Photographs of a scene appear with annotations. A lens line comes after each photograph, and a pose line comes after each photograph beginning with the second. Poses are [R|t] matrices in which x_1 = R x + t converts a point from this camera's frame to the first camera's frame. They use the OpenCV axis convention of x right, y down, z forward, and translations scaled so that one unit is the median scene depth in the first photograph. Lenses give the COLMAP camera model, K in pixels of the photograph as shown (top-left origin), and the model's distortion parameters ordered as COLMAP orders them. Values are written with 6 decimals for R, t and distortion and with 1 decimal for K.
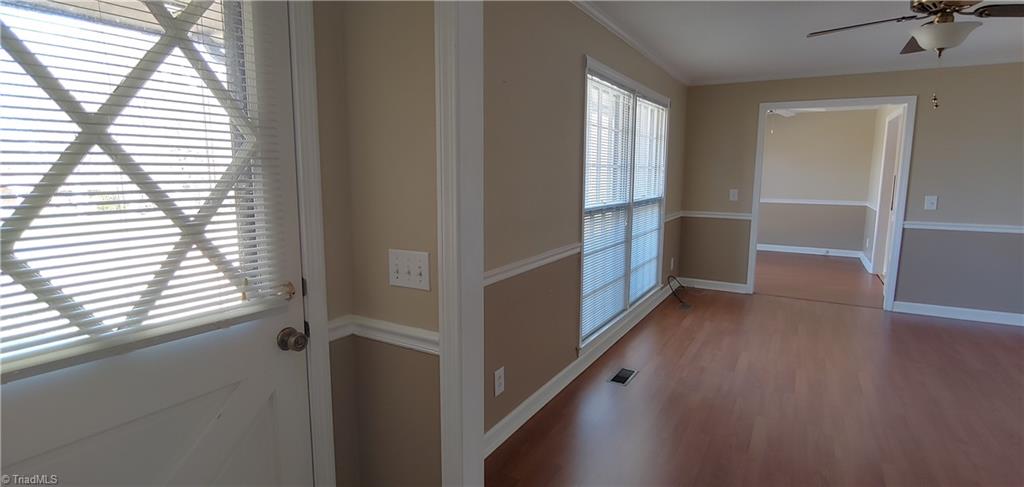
lens RADIAL K [[497.7, 0, 510.5], [0, 497.7, 241.0], [0, 0, 1]] dist [0.001067, -0.000940]
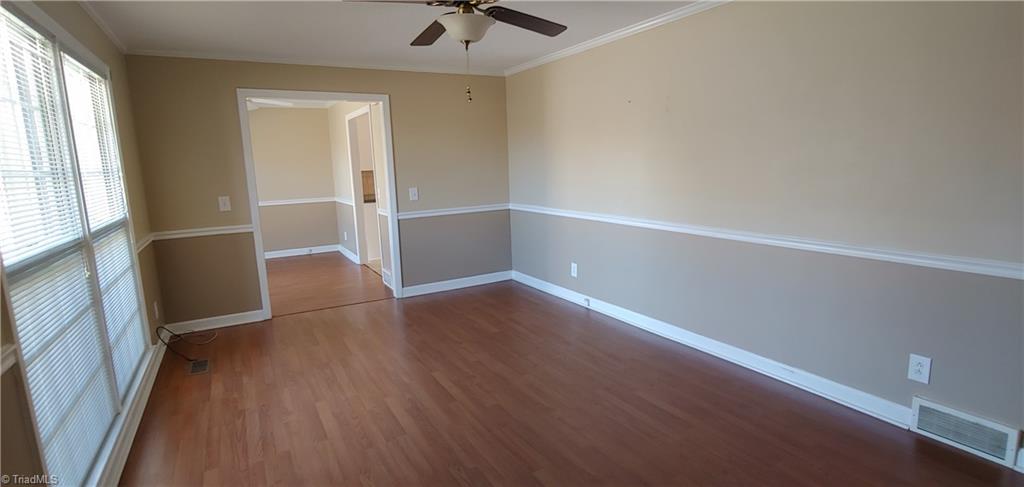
lens RADIAL K [[497.7, 0, 510.5], [0, 497.7, 241.0], [0, 0, 1]] dist [0.001067, -0.000940]
pose [[0.502900, -0.159458, 0.849509, -0.001992], [0.159815, 0.983044, 0.089914, -0.038155], [-0.849442, 0.090546, 0.519856, 0.246491]]
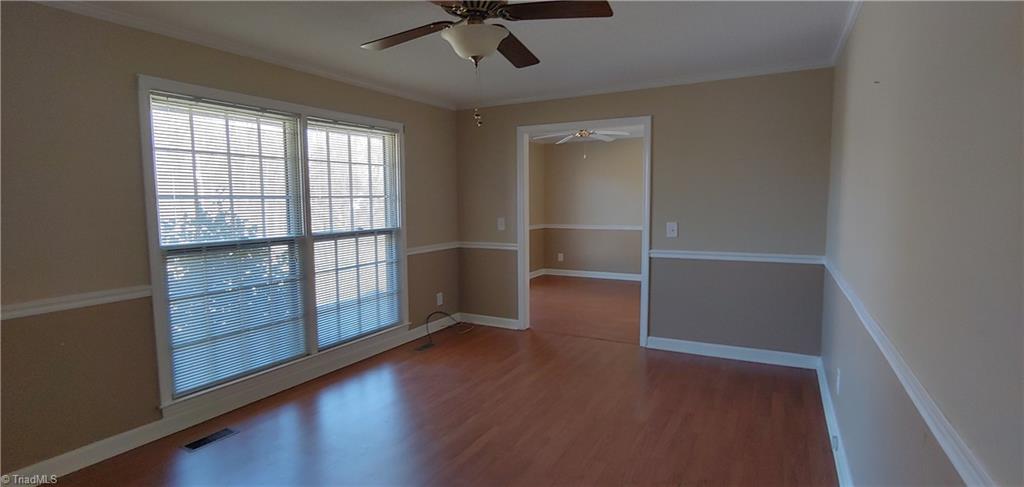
lens RADIAL K [[492.0, 0, 495.3], [0, 492.0, 244.7], [0, 0, 1]] dist [0.000936, -0.000102]
pose [[0.999729, -0.018151, 0.014604, 0.488738], [0.018865, 0.998554, -0.050332, -0.008691], [-0.013669, 0.050594, 0.998626, 0.088237]]
